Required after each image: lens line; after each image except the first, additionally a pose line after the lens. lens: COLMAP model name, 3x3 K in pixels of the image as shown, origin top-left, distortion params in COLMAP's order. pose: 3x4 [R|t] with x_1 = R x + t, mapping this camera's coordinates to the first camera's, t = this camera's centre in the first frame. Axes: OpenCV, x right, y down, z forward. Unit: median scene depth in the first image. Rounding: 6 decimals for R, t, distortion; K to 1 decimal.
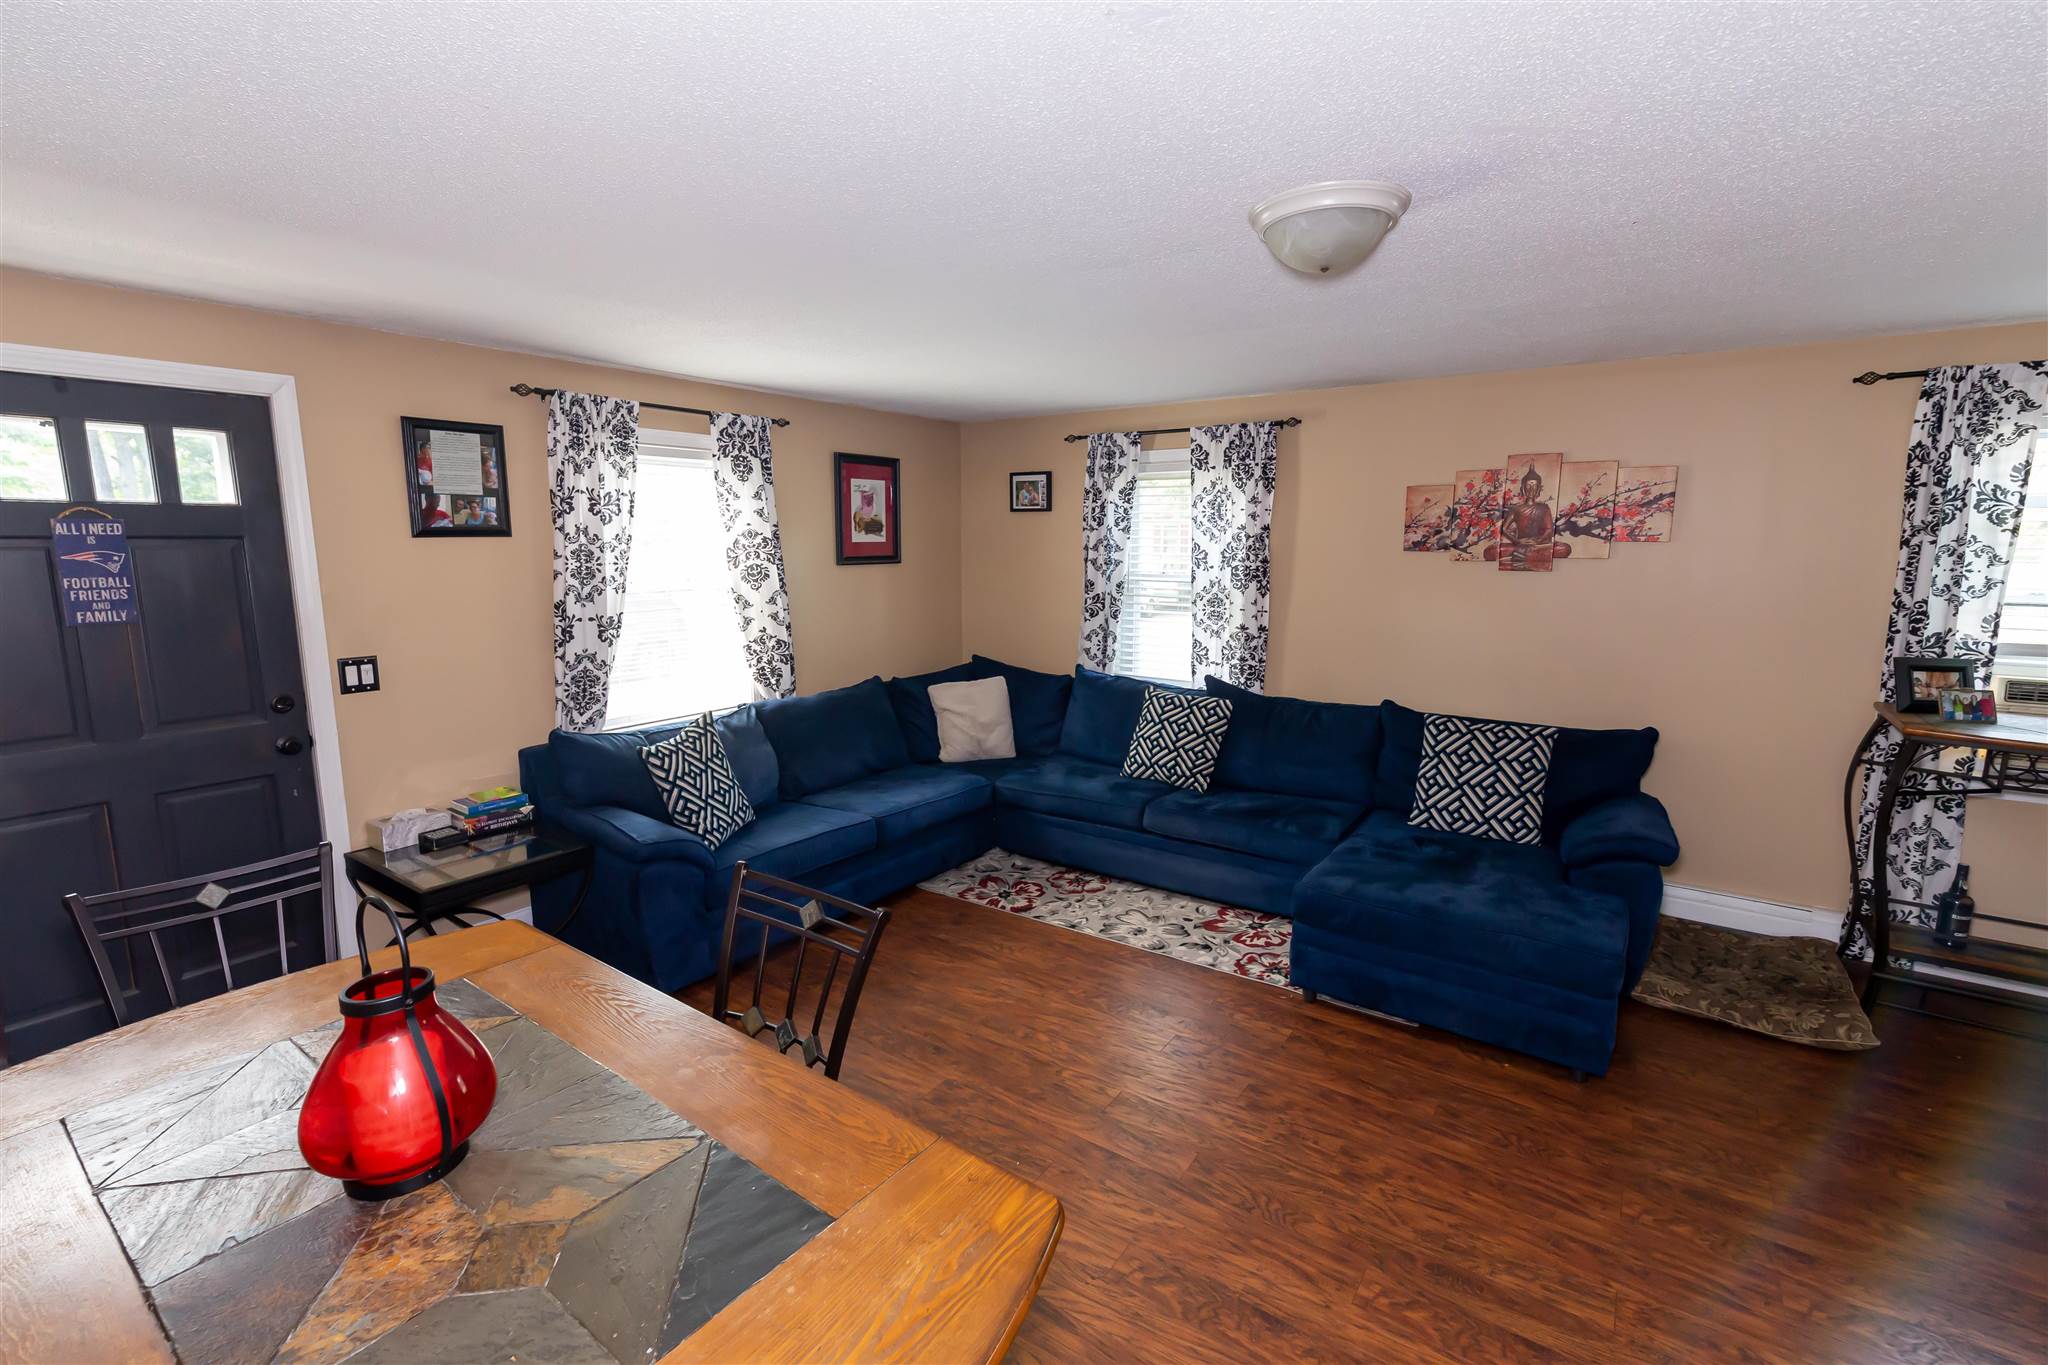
lens RADIAL K [[898.8, 0, 999.7], [0, 898.8, 683.2], [0, 0, 1]] dist [0.003865, -0.000253]
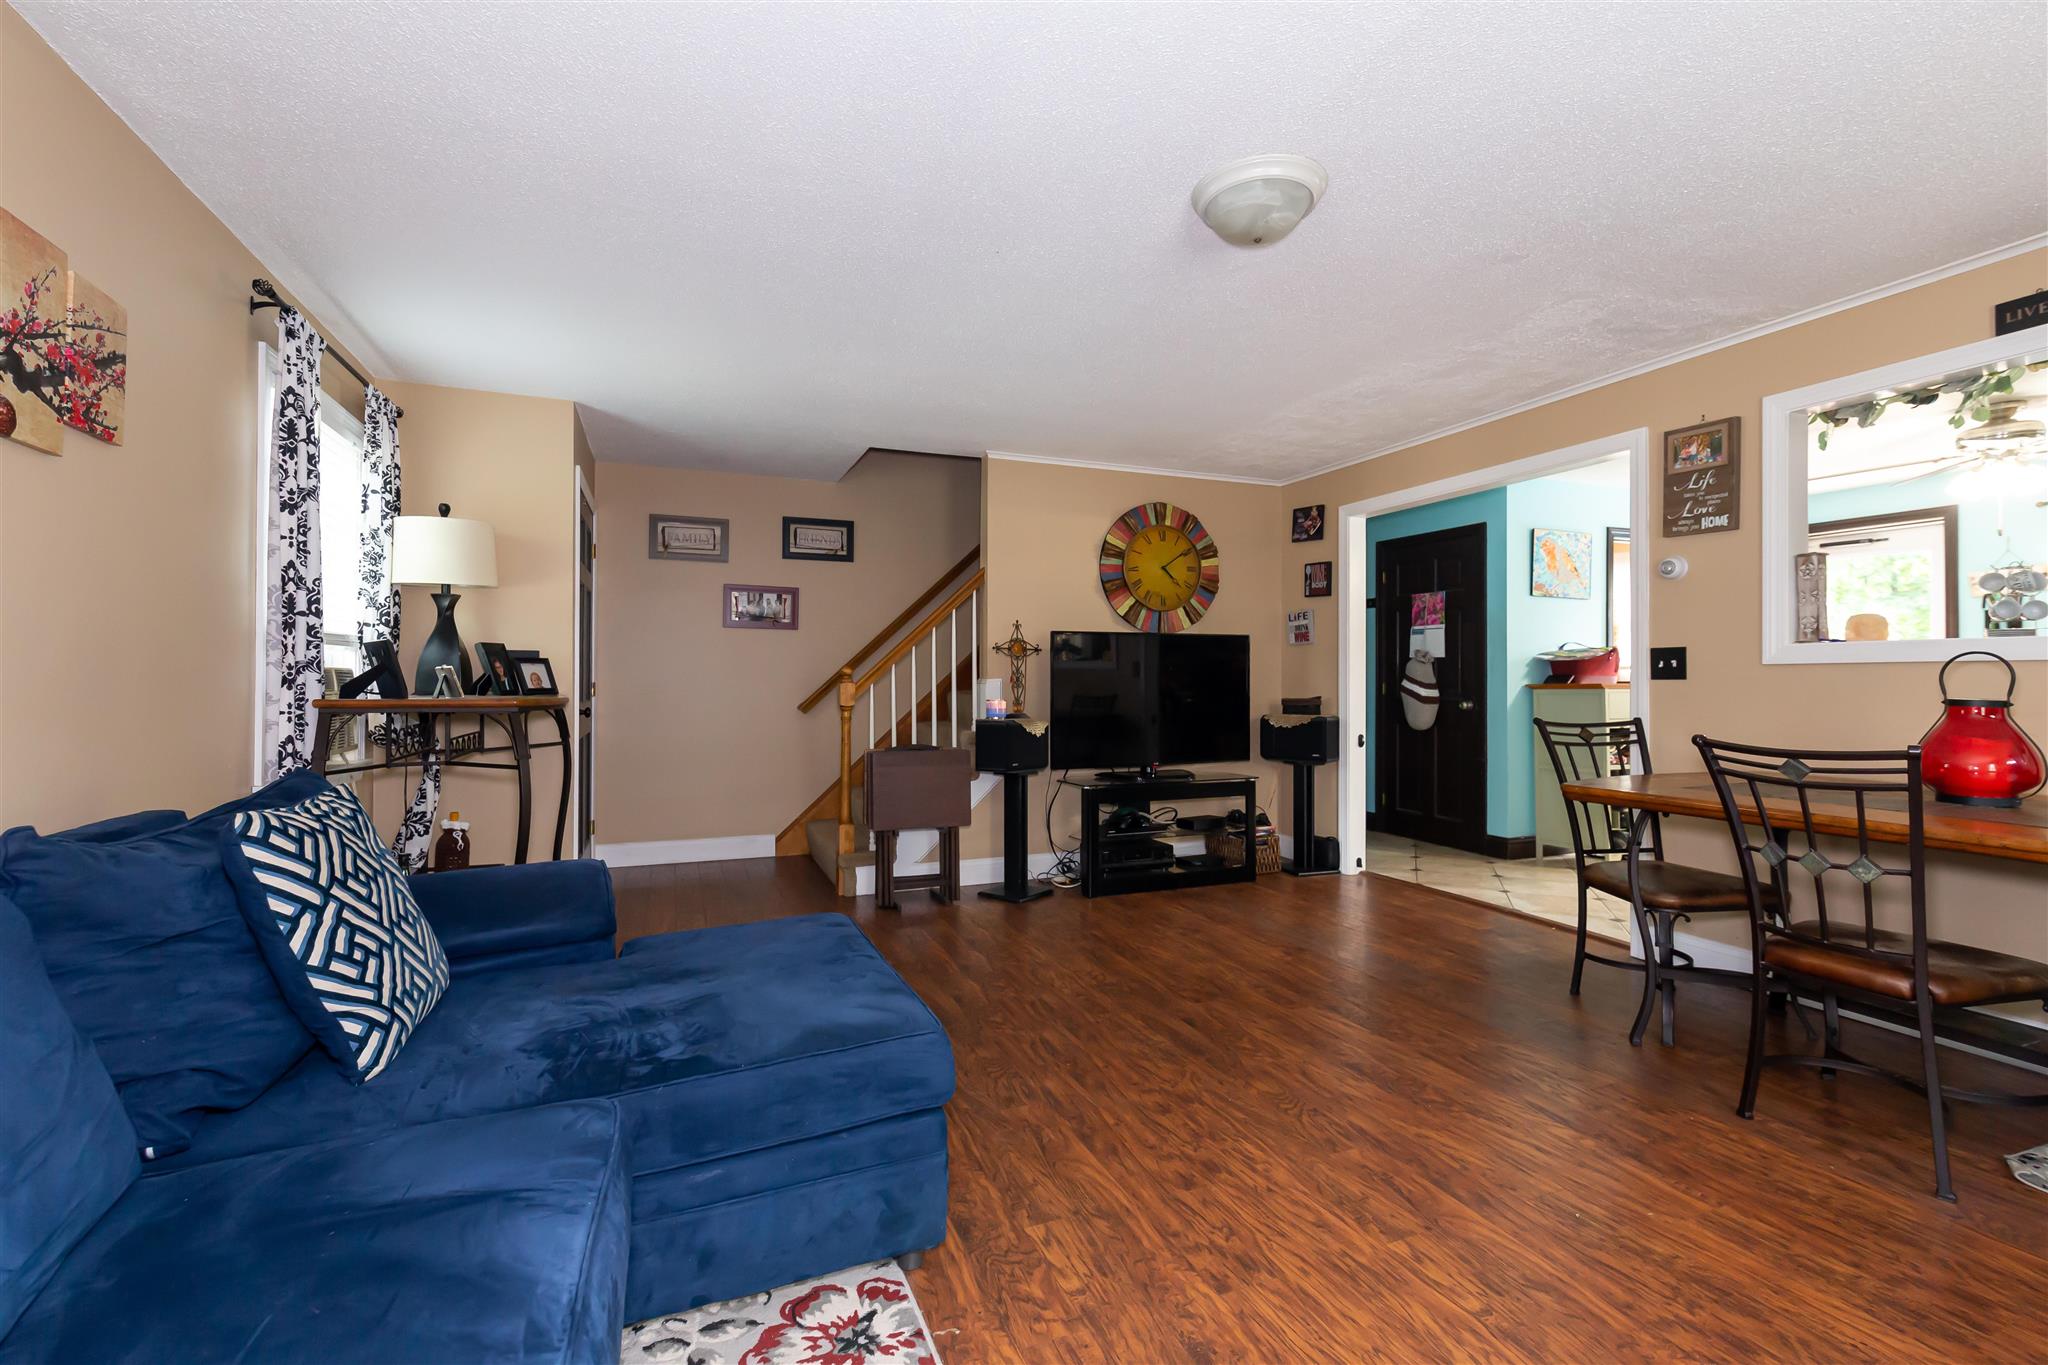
lens RADIAL K [[875.2, 0, 1009.6], [0, 875.2, 675.1], [0, 0, 1]] dist [0.003363, -0.000185]
pose [[-0.840415, 0.006298, 0.541908, 0.012659], [0.088670, 0.988056, 0.126029, -0.036876], [-0.534641, 0.153968, -0.830935, 1.055378]]
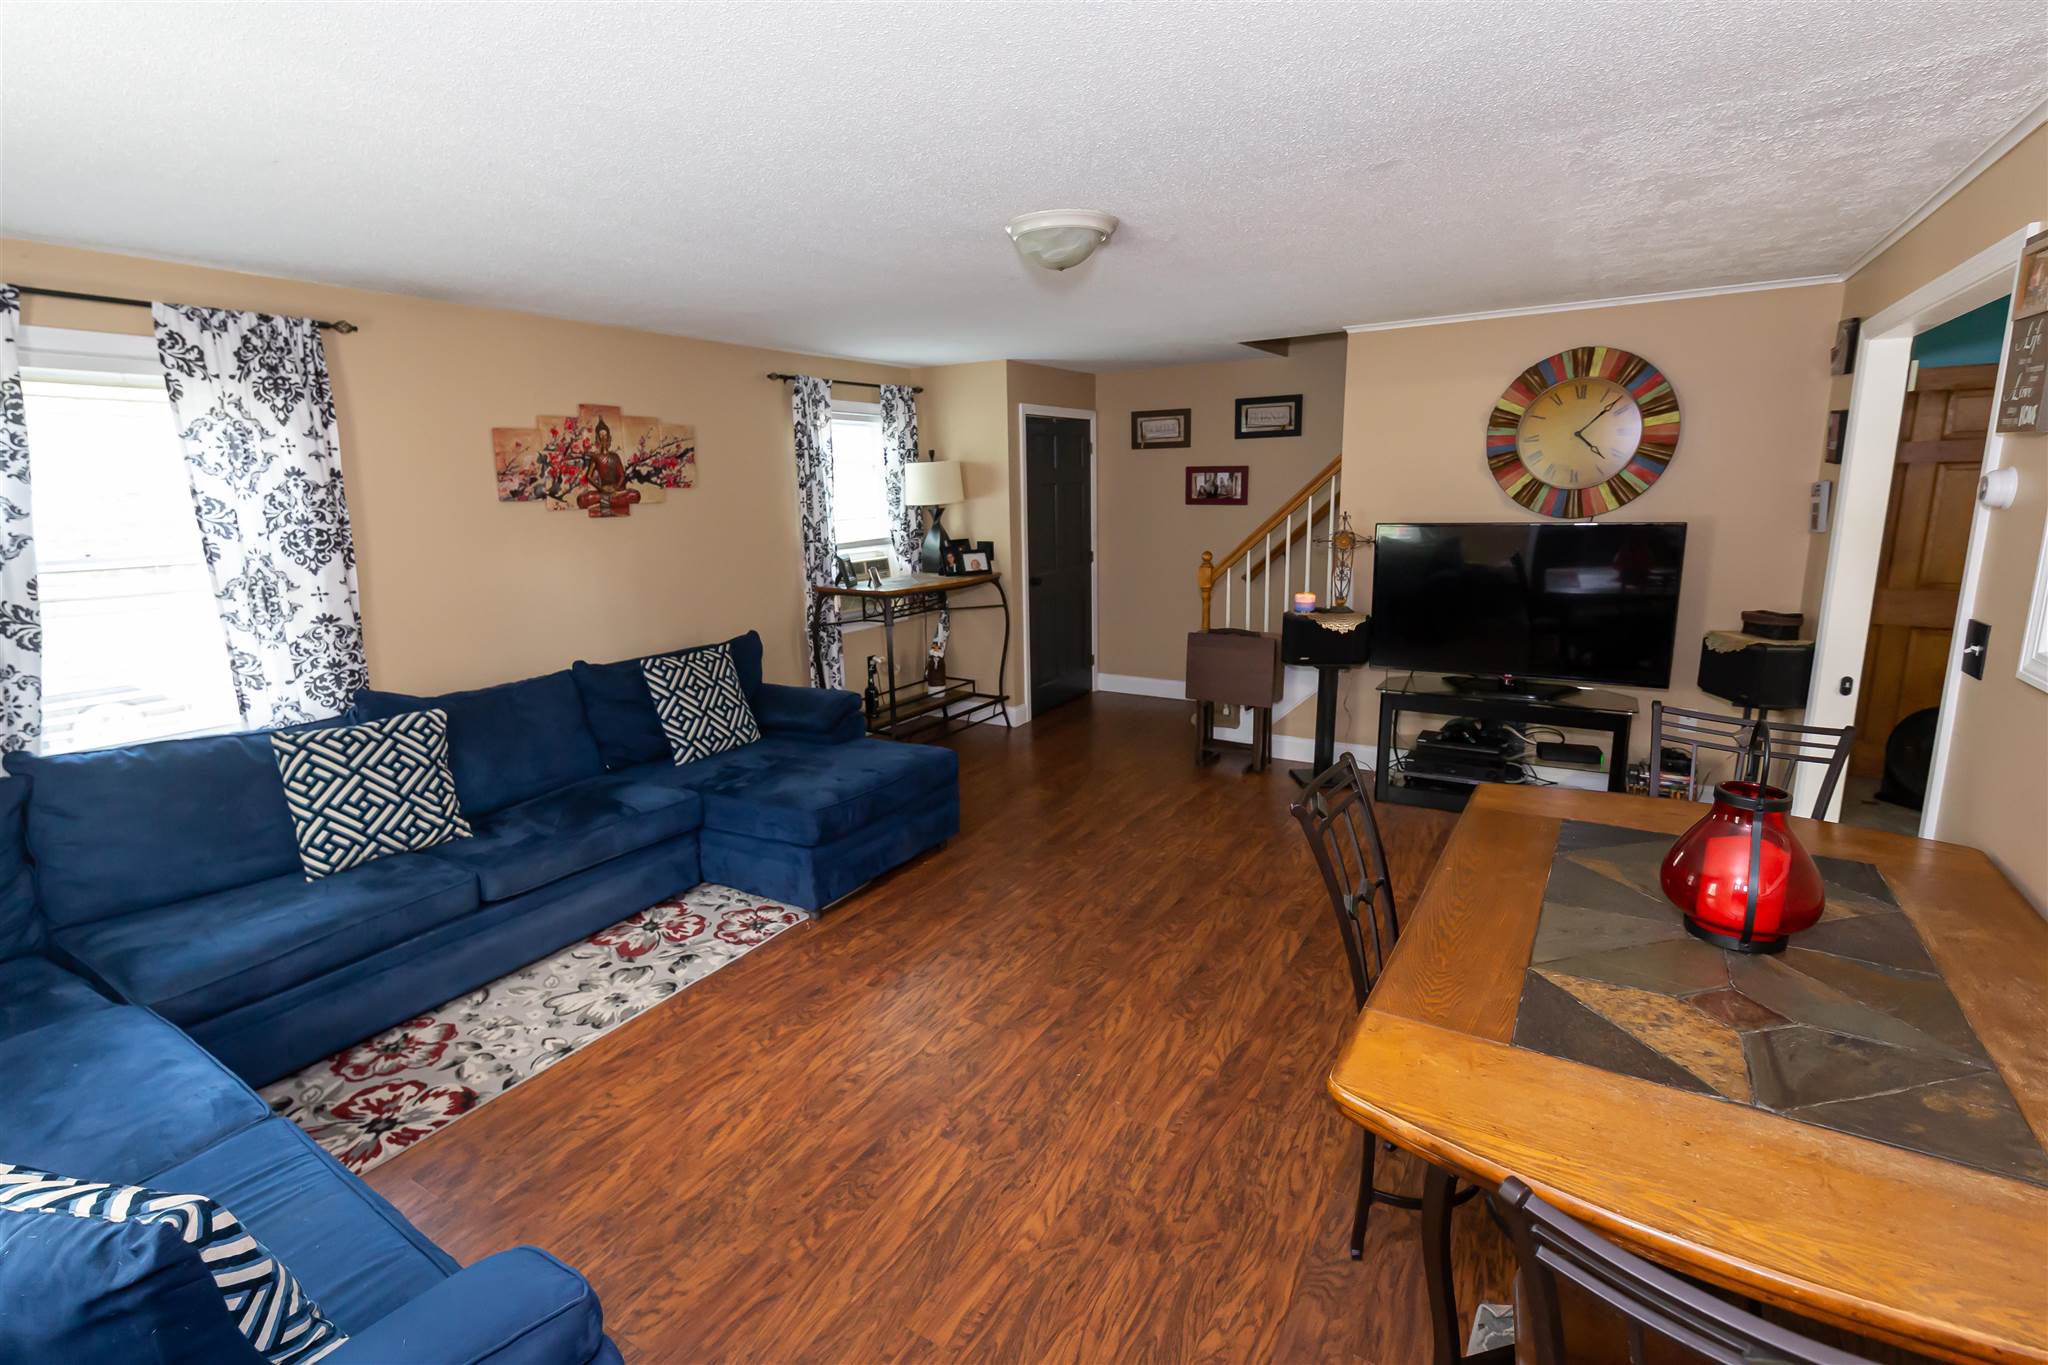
lens RADIAL K [[937.1, 0, 1010.5], [0, 937.1, 671.4], [0, 0, 1]] dist [0.007277, -0.000720]
pose [[-0.062578, -0.191226, 0.979549, -0.546198], [0.183092, 0.962616, 0.199617, -0.082269], [-0.981102, 0.191839, -0.025226, 0.588805]]
